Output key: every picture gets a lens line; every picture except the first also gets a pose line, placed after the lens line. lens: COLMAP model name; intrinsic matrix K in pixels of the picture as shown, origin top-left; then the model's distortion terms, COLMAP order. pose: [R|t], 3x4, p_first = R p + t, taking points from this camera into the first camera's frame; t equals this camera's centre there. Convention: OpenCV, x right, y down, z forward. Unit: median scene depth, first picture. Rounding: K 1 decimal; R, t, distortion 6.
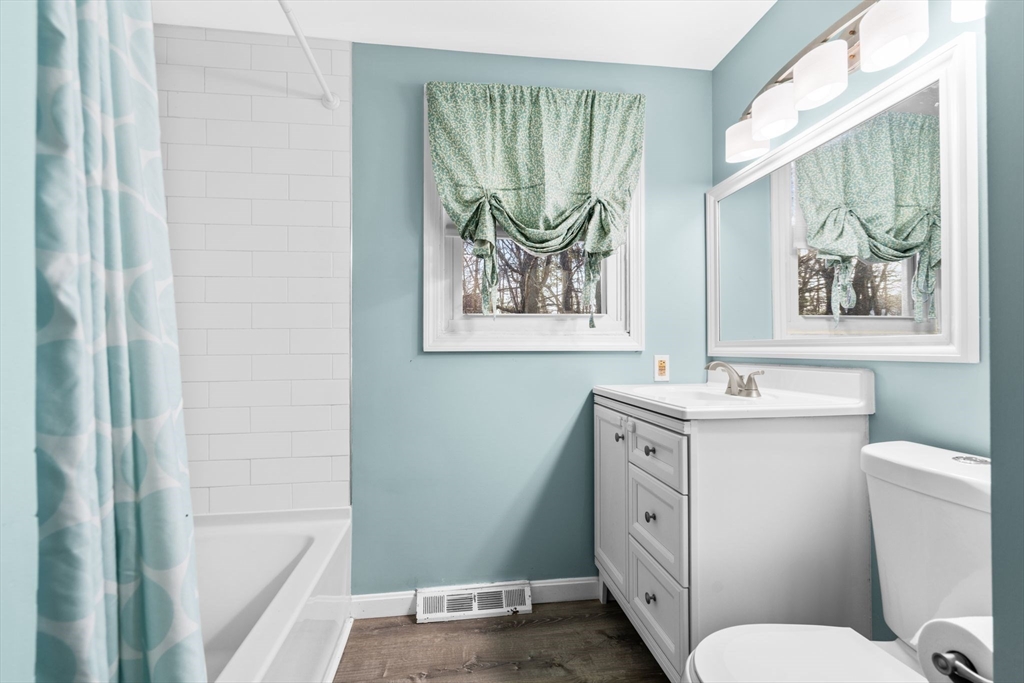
lens RADIAL K [[467.8, 0, 510.6], [0, 467.8, 347.2], [0, 0, 1]] dist [-0.012114, 0.002199]
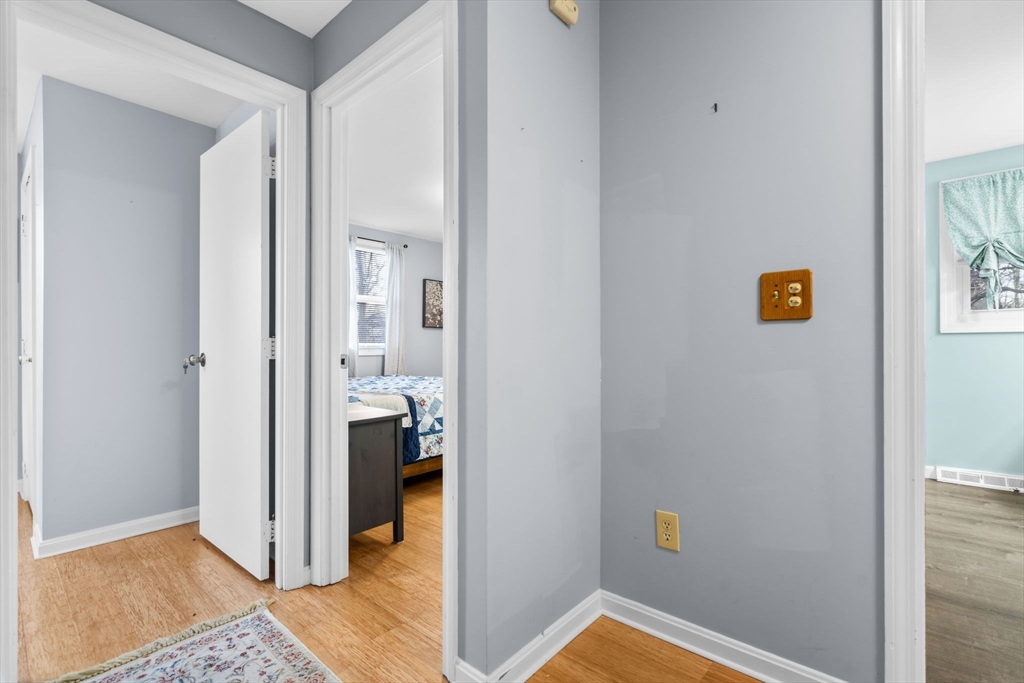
lens RADIAL K [[467.8, 0, 508.5], [0, 467.8, 340.7], [0, 0, 1]] dist [-0.012114, 0.002199]
pose [[0.657620, -0.002101, -0.753347, 0.062842], [0.002405, 0.999997, -0.000689, 0.036345], [0.753346, -0.001359, 0.657623, -1.428711]]
